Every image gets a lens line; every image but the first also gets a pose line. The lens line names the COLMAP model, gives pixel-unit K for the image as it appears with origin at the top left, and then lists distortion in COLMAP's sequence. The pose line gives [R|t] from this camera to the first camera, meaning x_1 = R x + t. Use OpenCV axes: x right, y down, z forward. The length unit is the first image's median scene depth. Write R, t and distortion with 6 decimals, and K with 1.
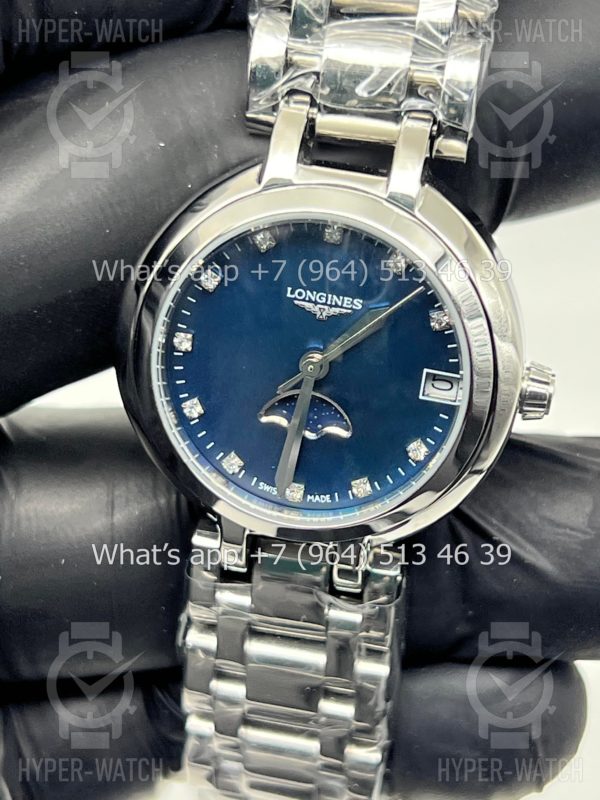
lens RADIAL K [[1871.5, 0, 295.0], [0, 1871.5, 404.4], [0, 0, 1]] dist [0.115243, 0.000000]
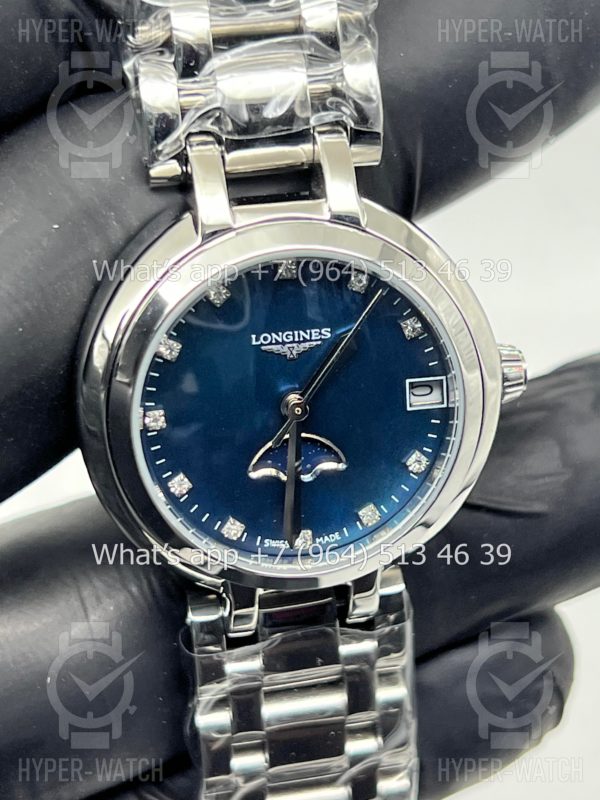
lens RADIAL K [[1871.5, 0, 310.1], [0, 1871.5, 418.4], [0, 0, 1]] dist [0.115243, 0.000000]
pose [[0.927661, -0.267055, 0.261009, -0.232703], [0.262691, 0.963470, 0.052148, -0.062579], [-0.265401, 0.020189, 0.963927, 0.074817]]
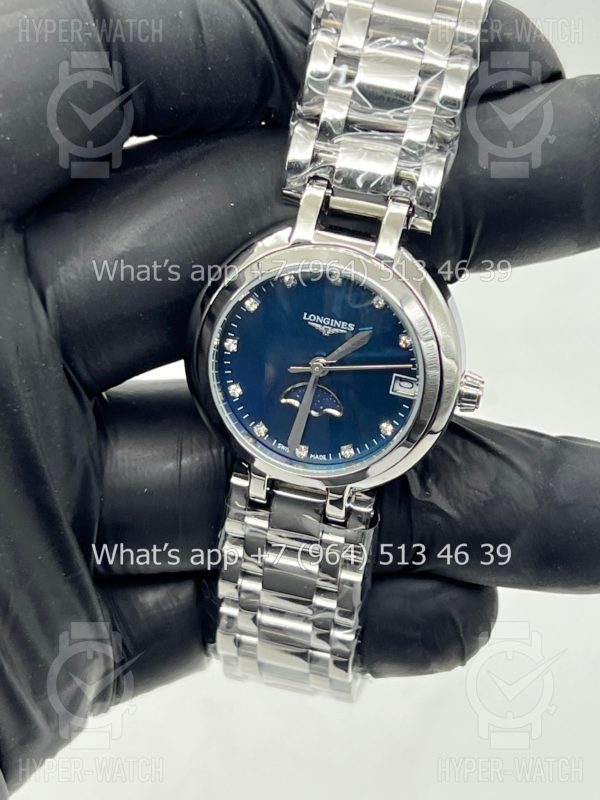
lens RADIAL K [[1871.5, 0, 299.0], [0, 1871.5, 400.0], [0, 0, 1]] dist [0.115243, 0.000000]
pose [[0.998172, 0.056630, -0.021094, 0.026383], [-0.055851, 0.997796, 0.035835, -0.045940], [0.023077, -0.034591, 0.999135, -0.461797]]
